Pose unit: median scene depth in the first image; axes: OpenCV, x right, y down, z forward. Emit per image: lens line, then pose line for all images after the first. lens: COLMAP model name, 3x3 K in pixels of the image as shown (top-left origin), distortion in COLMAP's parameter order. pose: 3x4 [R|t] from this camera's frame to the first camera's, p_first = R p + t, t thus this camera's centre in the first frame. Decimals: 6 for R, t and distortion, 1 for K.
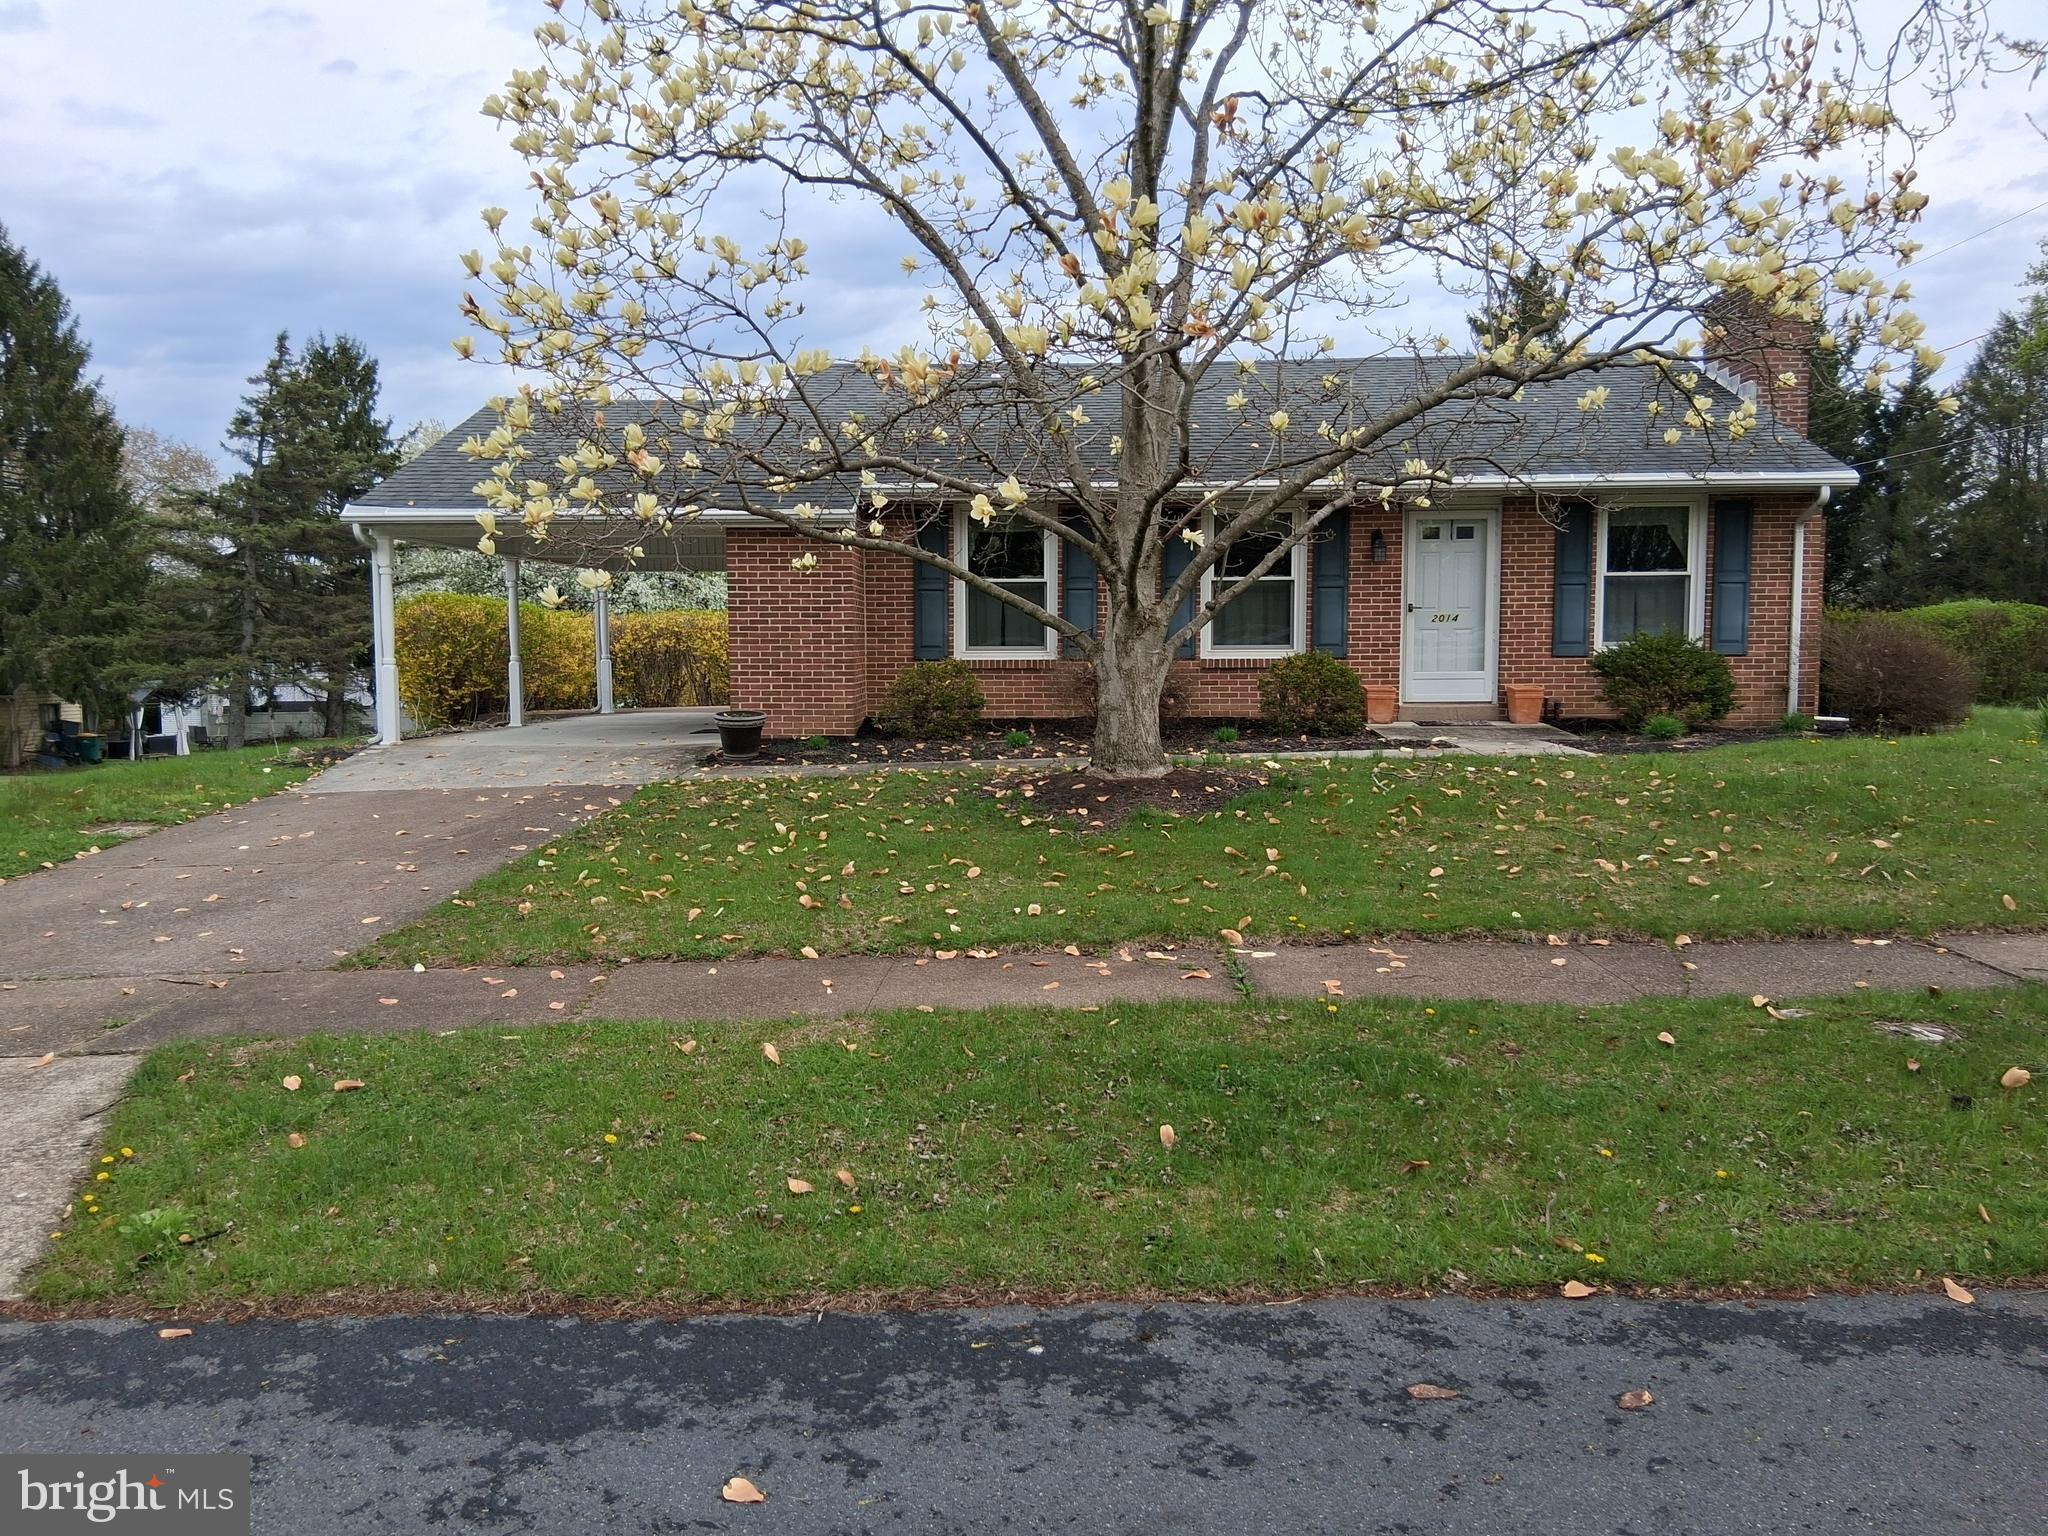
lens RADIAL K [[1547.8, 0, 1024.0], [0, 1547.8, 768.0], [0, 0, 1]] dist [0.109263, -0.184120]
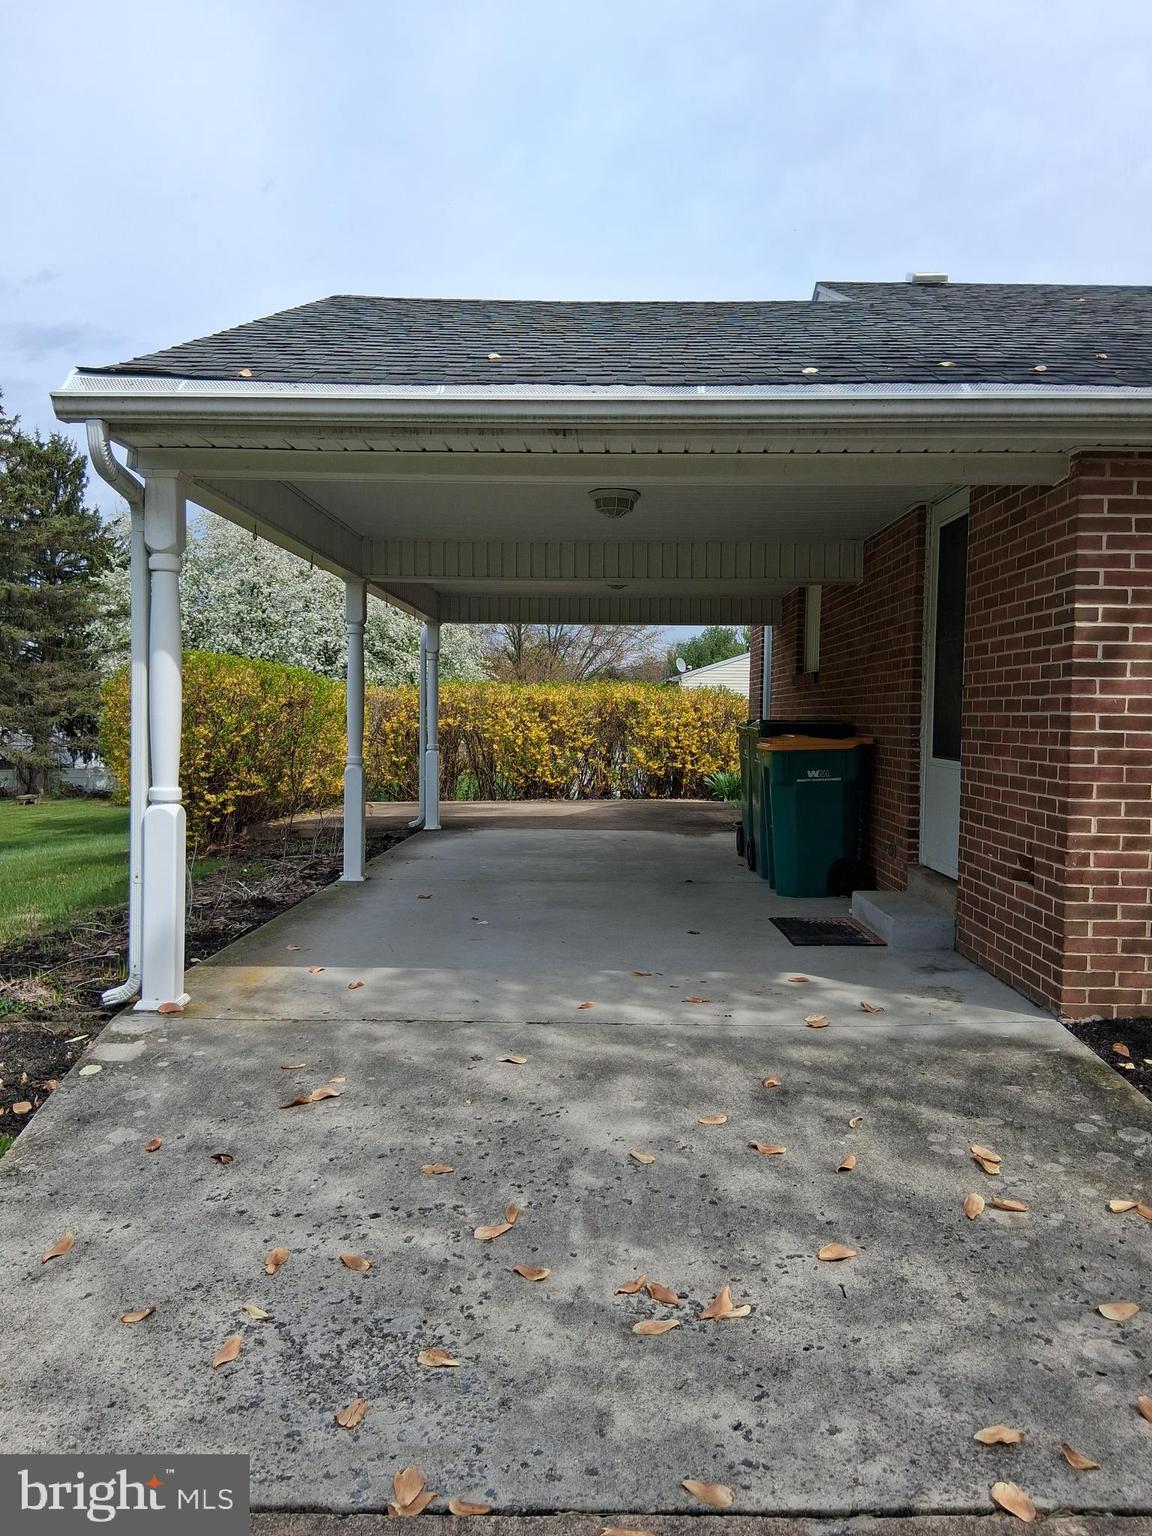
lens RADIAL K [[1160.9, 0, 576.0], [0, 1160.9, 768.0], [0, 0, 1]] dist [0.109263, -0.184120]
pose [[0.999788, 0.015503, 0.013572, -0.302107], [-0.015041, 0.999324, -0.033538, -0.065172], [-0.014083, 0.033326, 0.999345, 0.696318]]
